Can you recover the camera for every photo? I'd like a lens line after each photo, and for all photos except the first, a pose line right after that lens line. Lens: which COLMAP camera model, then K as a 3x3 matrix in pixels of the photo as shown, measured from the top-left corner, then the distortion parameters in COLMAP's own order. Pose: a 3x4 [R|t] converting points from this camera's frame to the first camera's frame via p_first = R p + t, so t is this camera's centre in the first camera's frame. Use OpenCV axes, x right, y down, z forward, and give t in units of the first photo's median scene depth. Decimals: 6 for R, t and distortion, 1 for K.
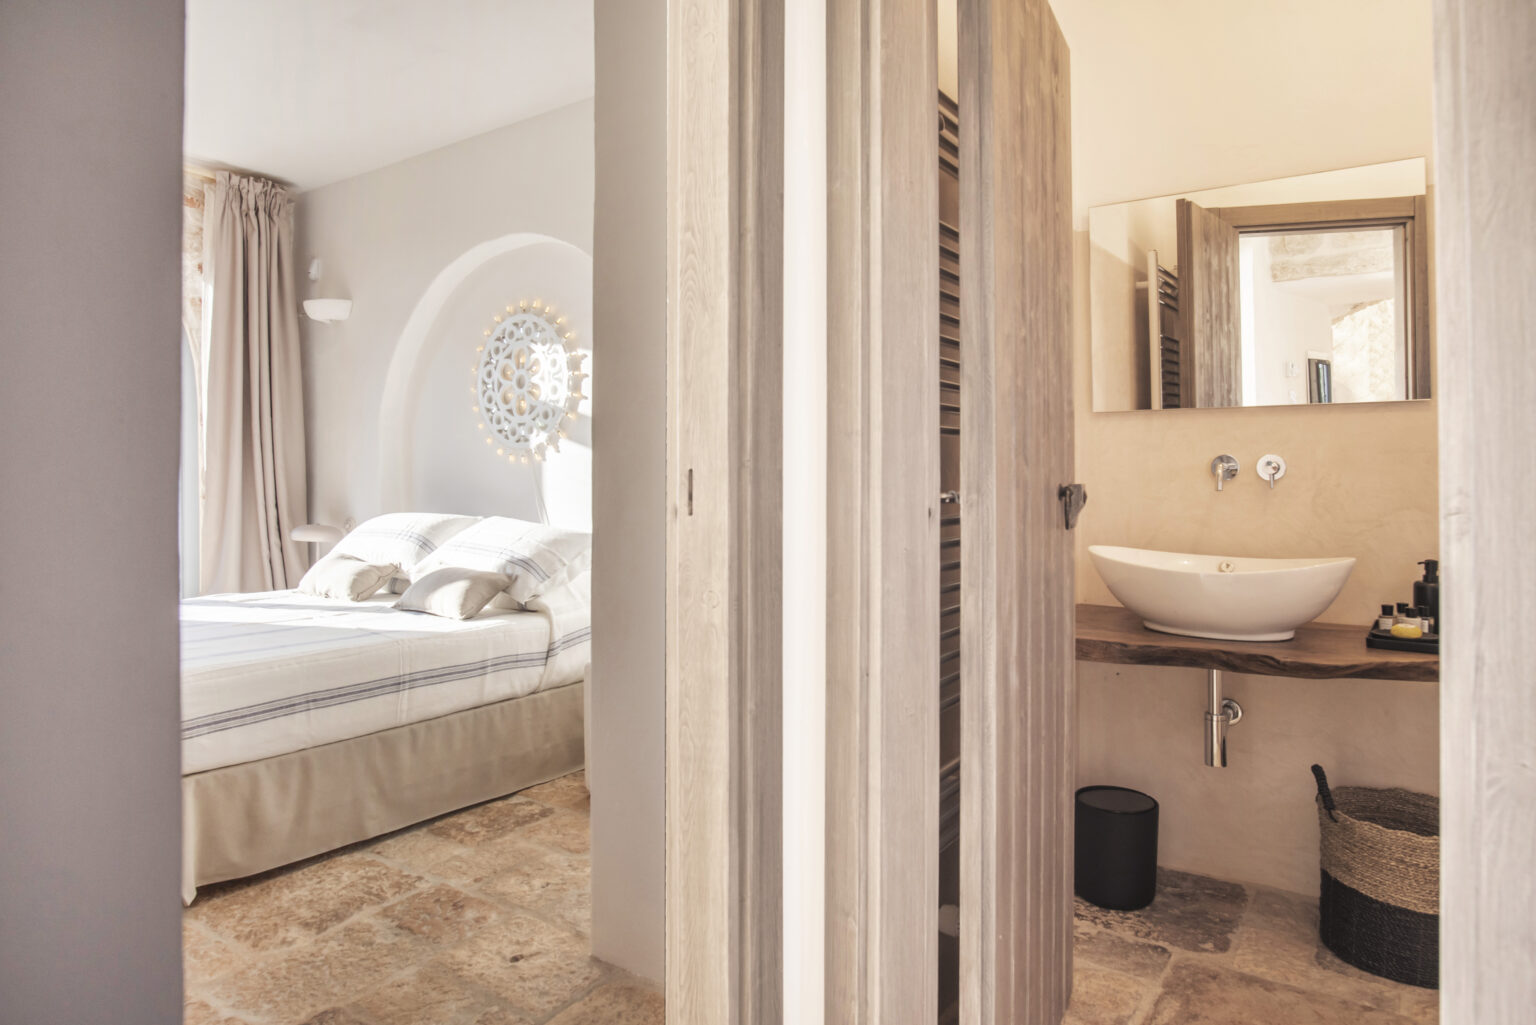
lens RADIAL K [[896.7, 0, 776.2], [0, 896.7, 508.6], [0, 0, 1]] dist [-0.038943, 0.023870]
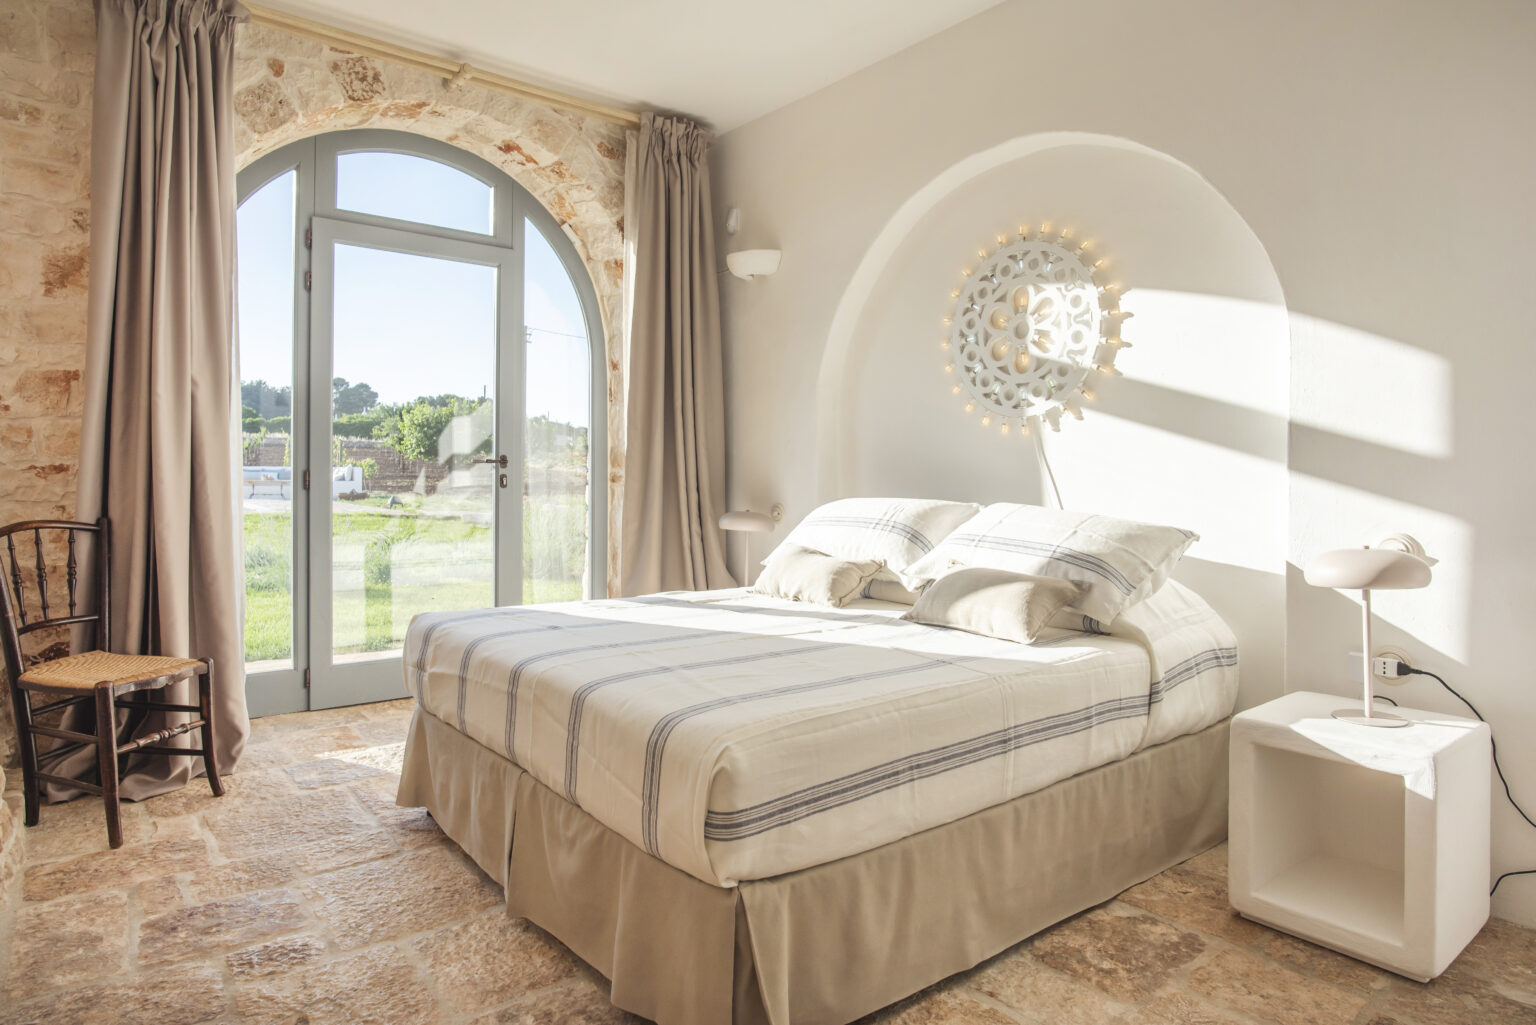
lens RADIAL K [[896.7, 0, 776.2], [0, 896.7, 508.6], [0, 0, 1]] dist [-0.038943, 0.023870]
pose [[0.958251, 0.013511, -0.285607, -0.279853], [-0.012502, 0.999908, 0.005354, 0.011944], [0.285653, -0.001560, 0.958332, 0.207193]]
